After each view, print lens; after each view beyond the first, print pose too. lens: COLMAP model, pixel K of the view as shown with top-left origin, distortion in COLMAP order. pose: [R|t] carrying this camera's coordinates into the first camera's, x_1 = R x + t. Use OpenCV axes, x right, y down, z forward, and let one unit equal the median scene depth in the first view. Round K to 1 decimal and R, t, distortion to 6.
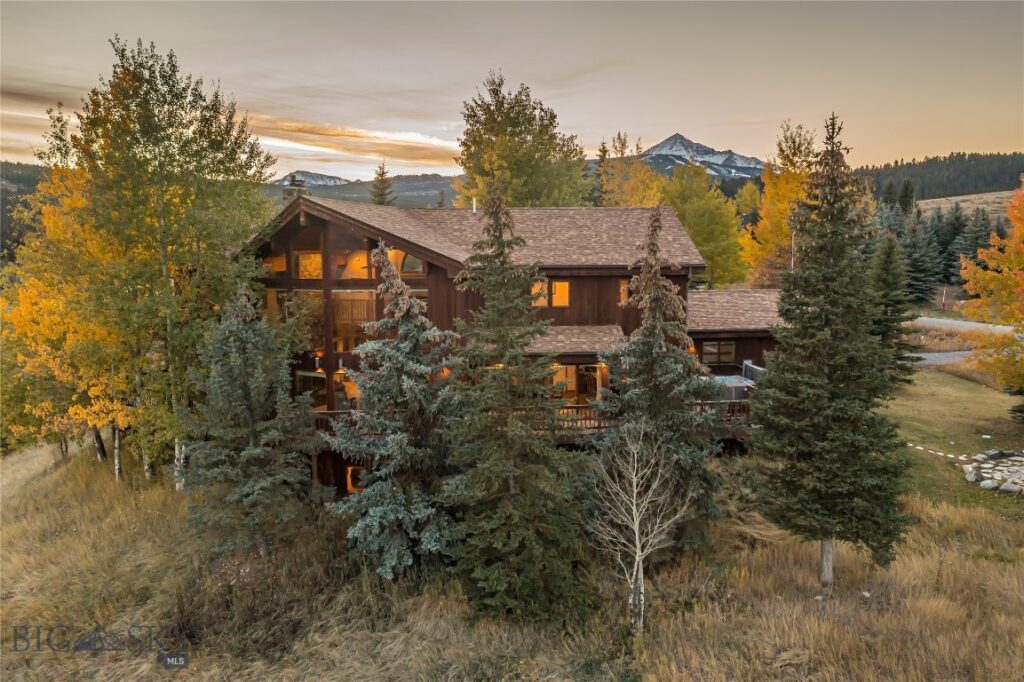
lens RADIAL K [[798.9, 0, 519.8], [0, 798.9, 342.0], [0, 0, 1]] dist [-0.012701, 0.014636]
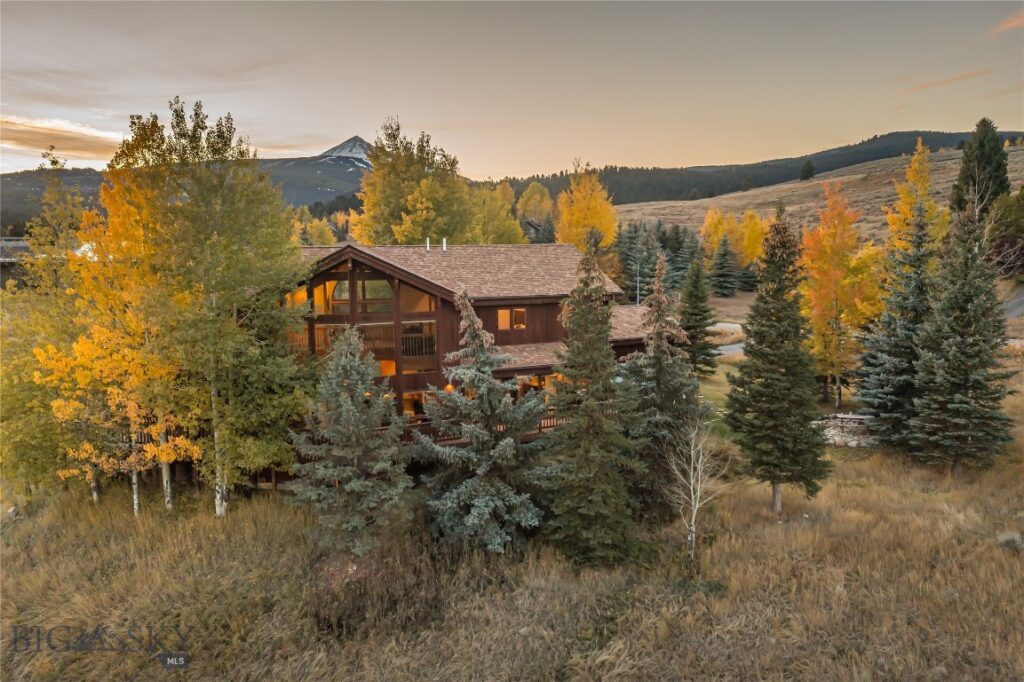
lens RADIAL K [[798.9, 0, 514.7], [0, 798.9, 342.7], [0, 0, 1]] dist [-0.012701, 0.014636]
pose [[0.928550, -0.046210, 0.368319, -0.394473], [0.046954, 0.998873, 0.006949, -0.031093], [-0.368225, 0.010841, 0.929674, -0.133067]]
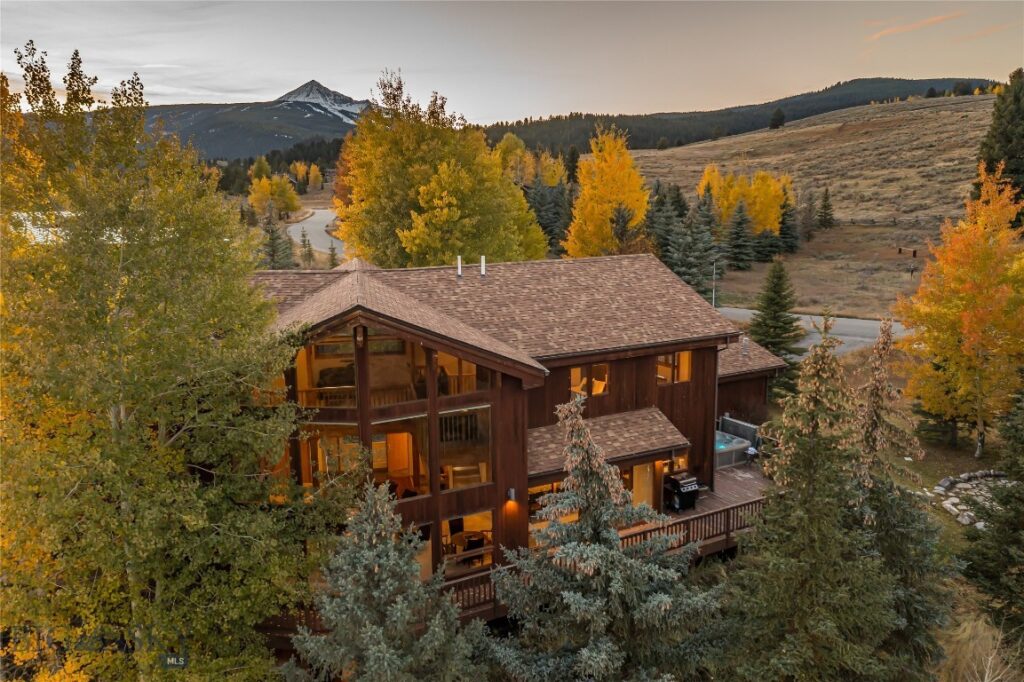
lens RADIAL K [[798.9, 0, 513.0], [0, 798.9, 342.9], [0, 0, 1]] dist [-0.012701, 0.014636]
pose [[0.911401, -0.078458, 0.403971, -0.350013], [0.053588, 0.995926, 0.072526, -0.156916], [-0.408015, -0.044452, 0.911892, 0.271617]]
